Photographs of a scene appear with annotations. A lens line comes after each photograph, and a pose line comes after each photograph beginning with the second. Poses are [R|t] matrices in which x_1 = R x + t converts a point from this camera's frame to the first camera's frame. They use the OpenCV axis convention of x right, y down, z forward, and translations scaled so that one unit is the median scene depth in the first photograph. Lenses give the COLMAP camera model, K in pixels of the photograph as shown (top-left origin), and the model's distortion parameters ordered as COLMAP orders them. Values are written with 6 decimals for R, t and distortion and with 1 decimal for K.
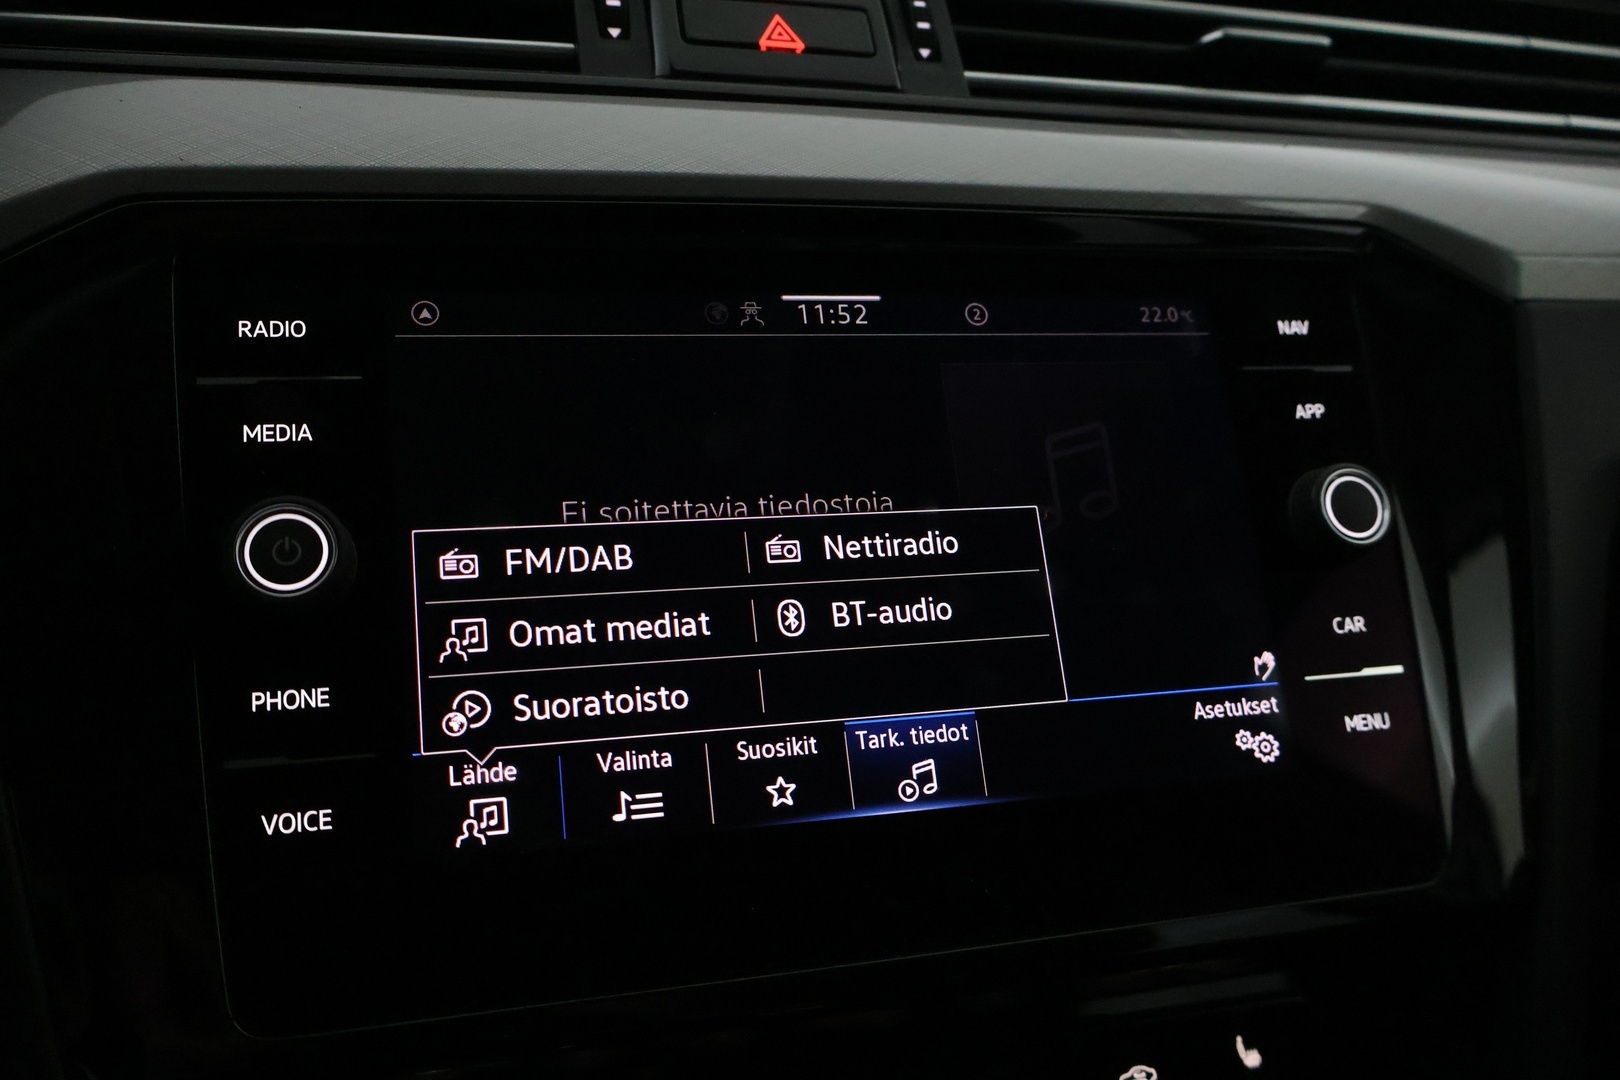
lens RADIAL K [[1409.5, 0, 810.0], [0, 1409.5, 540.0], [0, 0, 1]] dist [-0.005244, -0.005546]
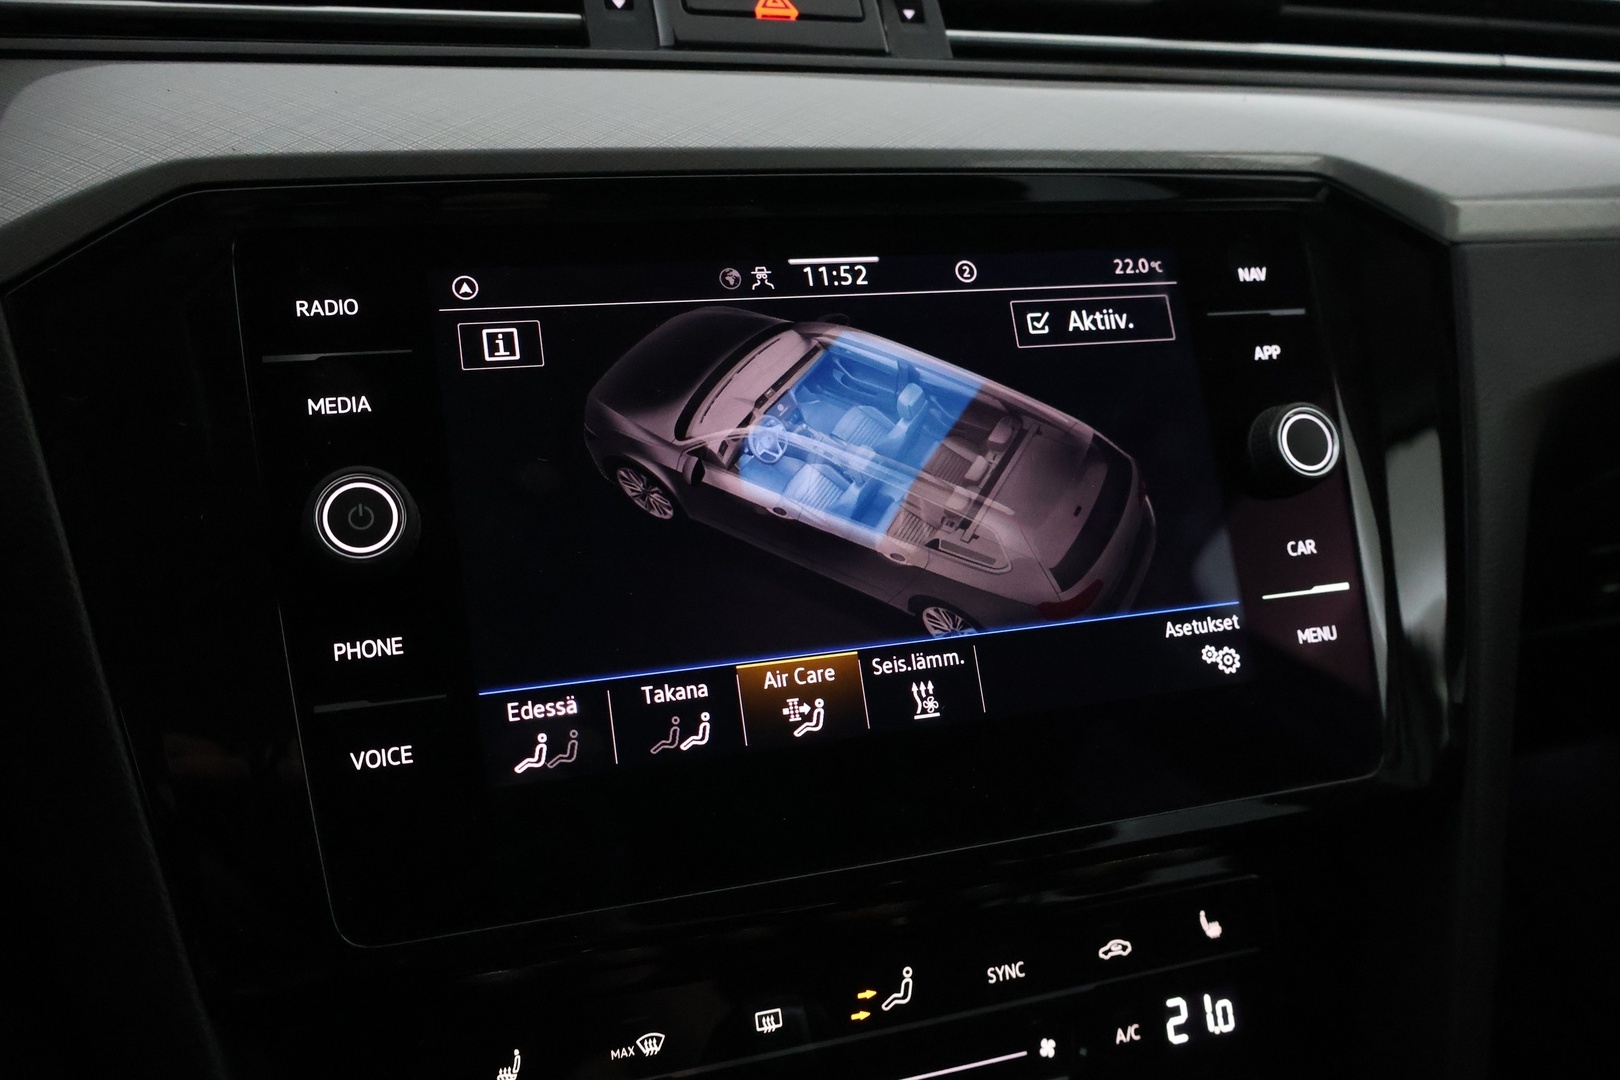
lens RADIAL K [[1412.2, 0, 810.0], [0, 1412.2, 540.0], [0, 0, 1]] dist [-0.015279, -0.004243]
pose [[0.998993, -0.023666, 0.038121, -0.049675], [0.020497, 0.996466, 0.081463, -0.046377], [-0.039914, -0.080600, 0.995947, -0.097416]]
